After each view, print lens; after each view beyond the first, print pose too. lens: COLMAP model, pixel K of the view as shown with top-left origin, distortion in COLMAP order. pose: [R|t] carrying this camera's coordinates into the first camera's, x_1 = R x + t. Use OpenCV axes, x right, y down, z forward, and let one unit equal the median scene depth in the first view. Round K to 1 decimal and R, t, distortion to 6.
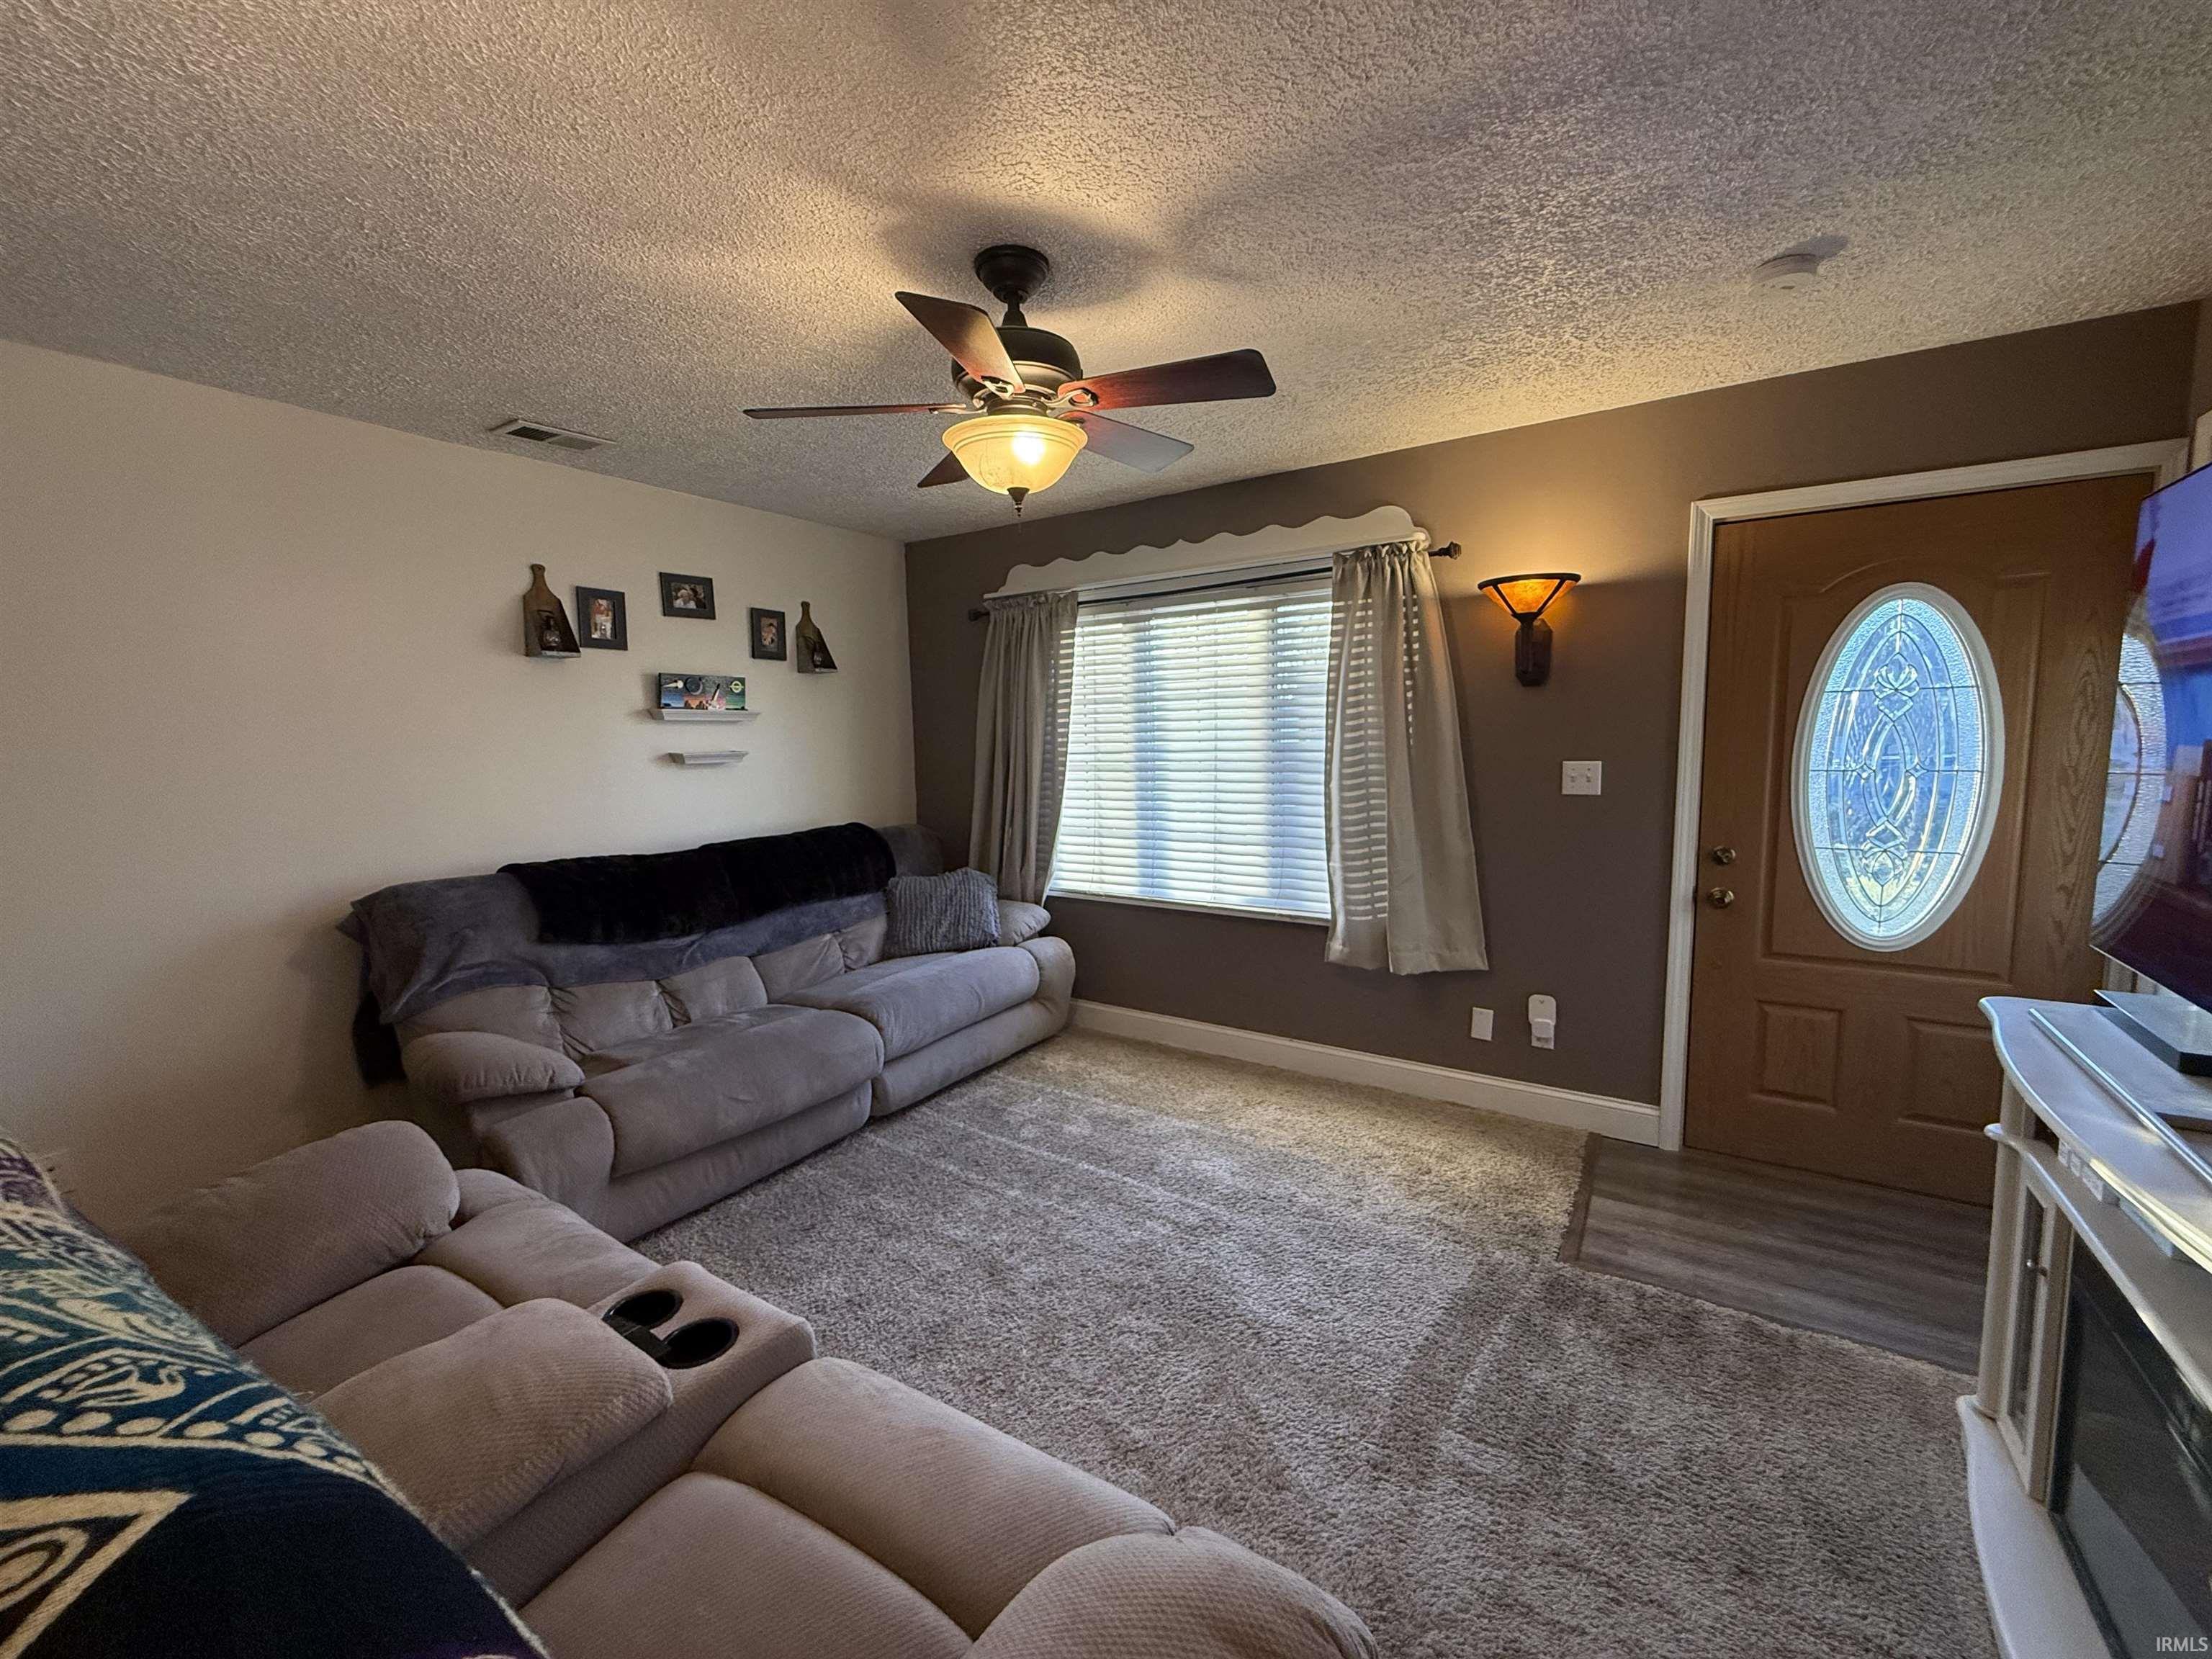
lens RADIAL K [[887.1, 0, 1098.5], [0, 887.1, 829.3], [0, 0, 1]] dist [-0.000760, -0.000047]
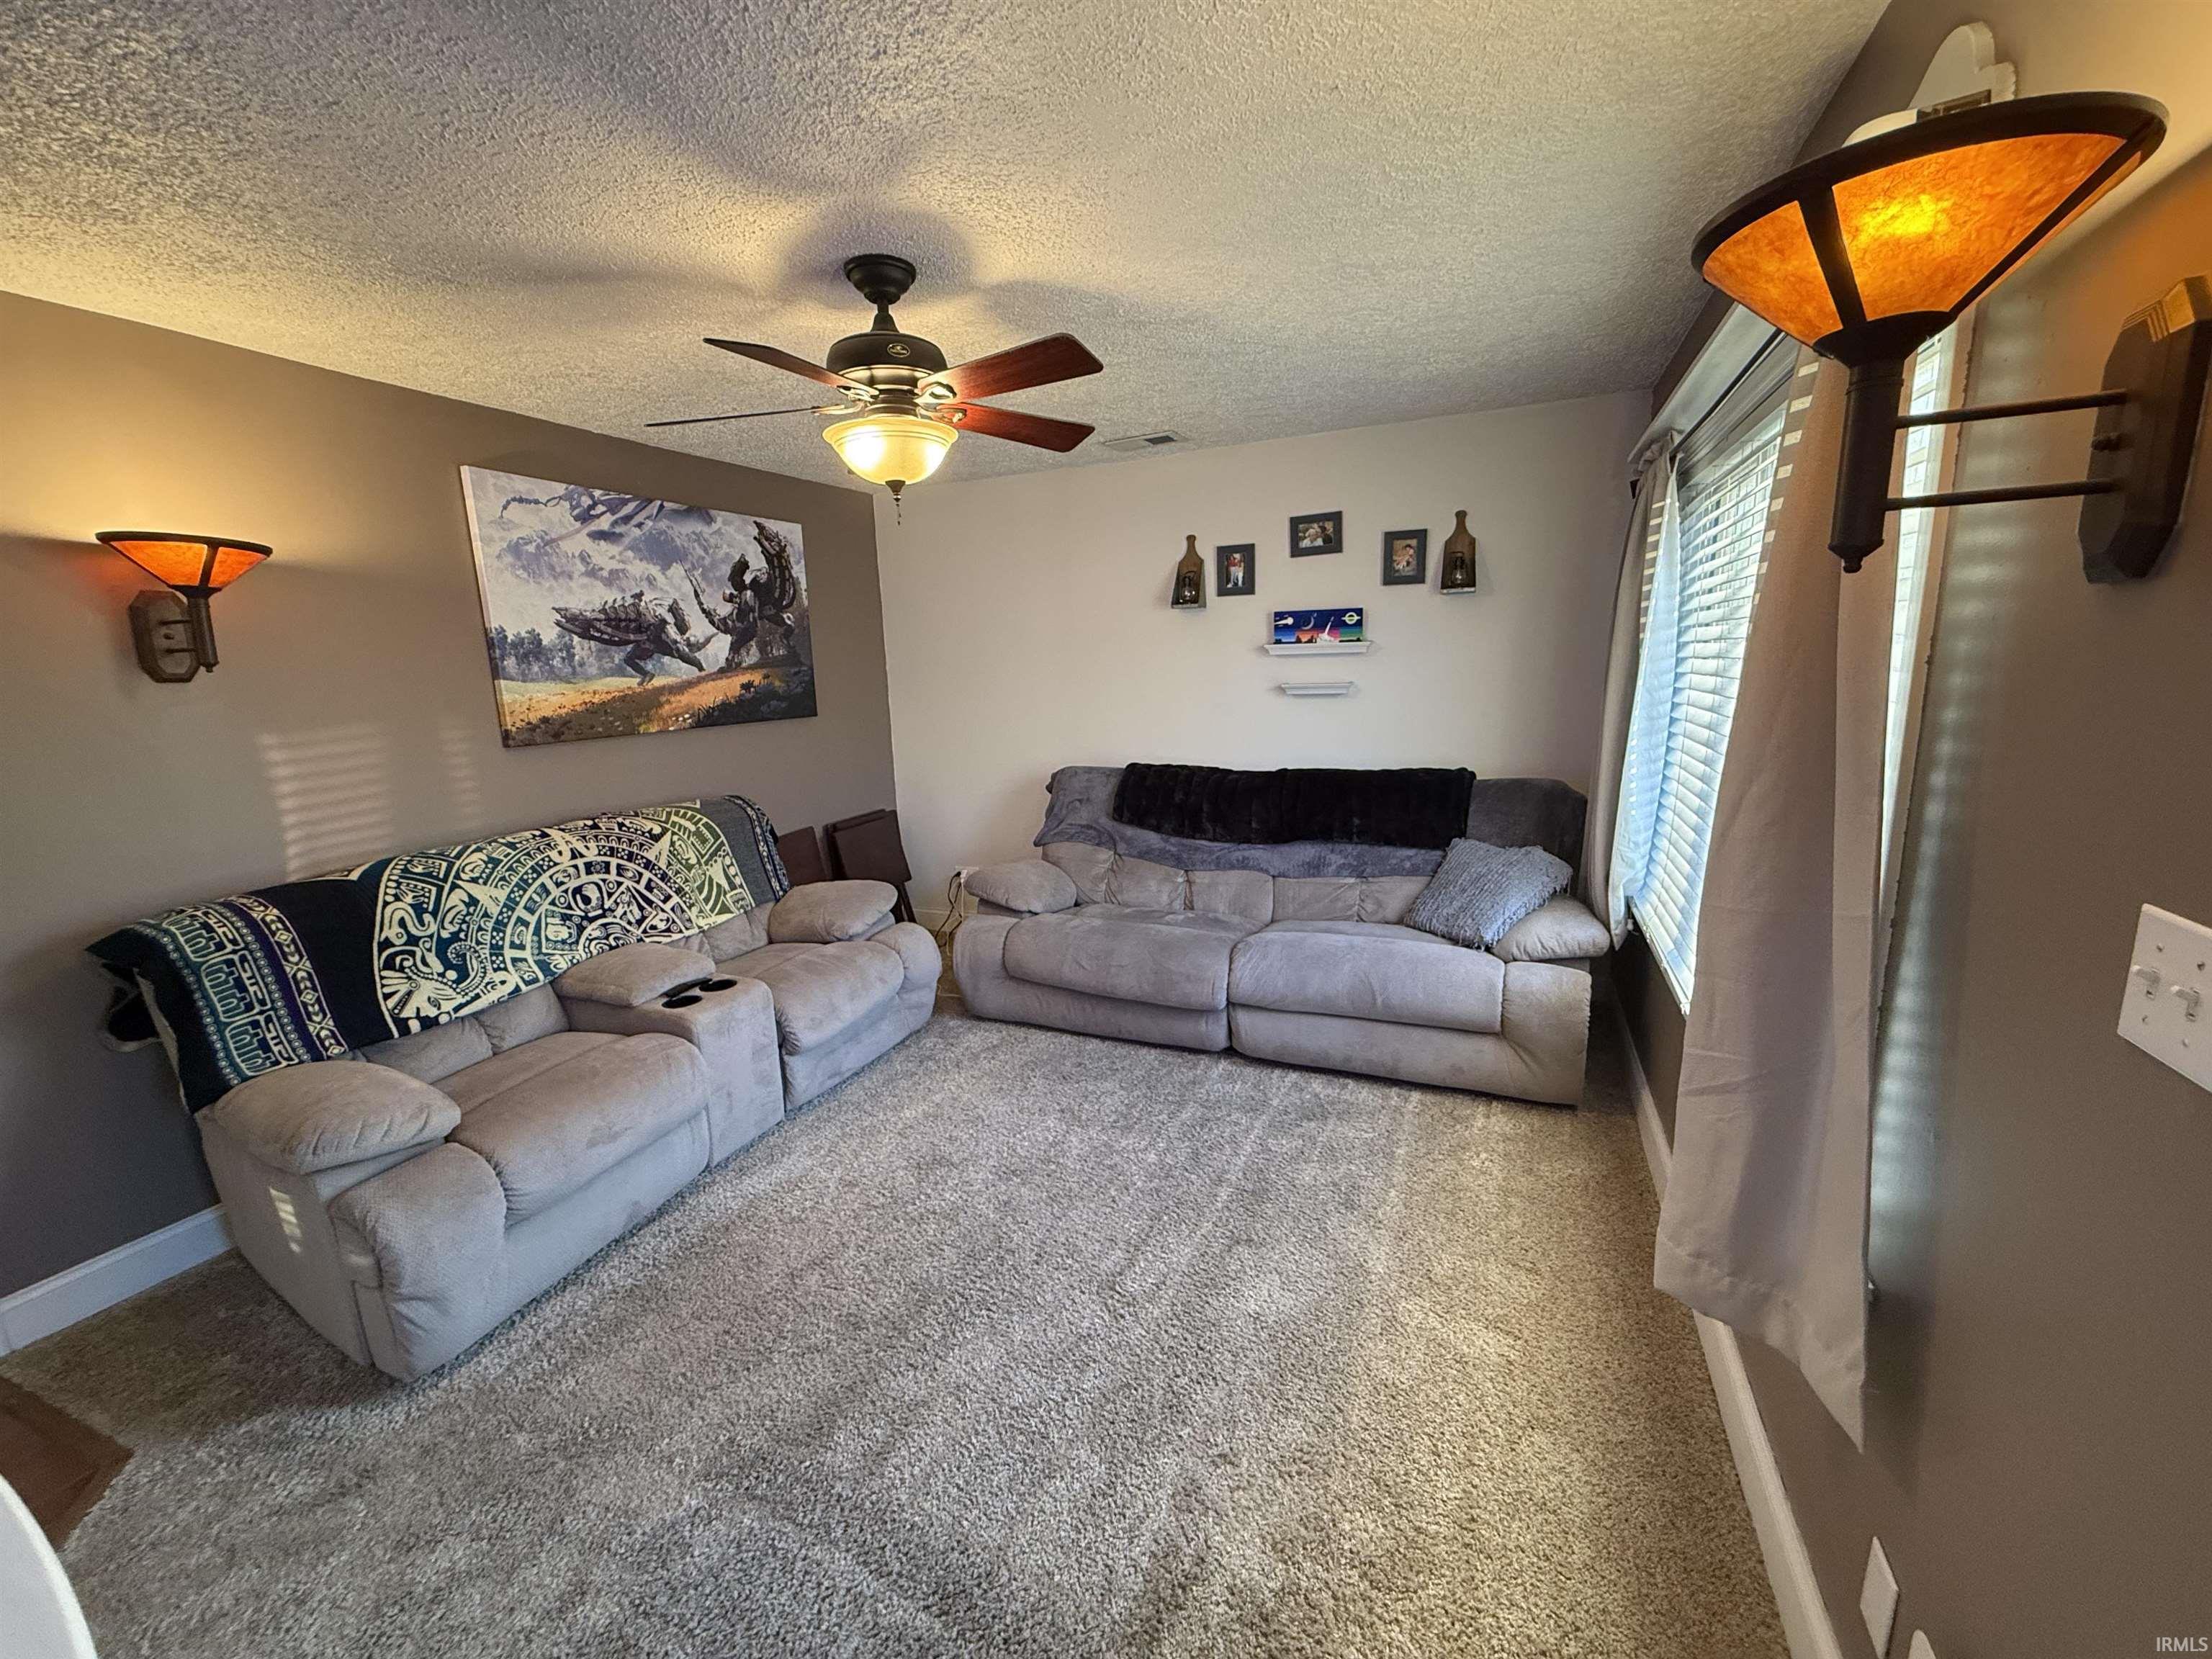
lens RADIAL K [[879.9, 0, 1094.2], [0, 879.9, 830.9], [0, 0, 1]] dist [-0.000125, -0.000046]
pose [[0.167929, 0.204996, -0.964249, 0.591300], [-0.073690, 0.978013, 0.195089, -0.103873], [0.983041, 0.038294, 0.179342, 0.576709]]
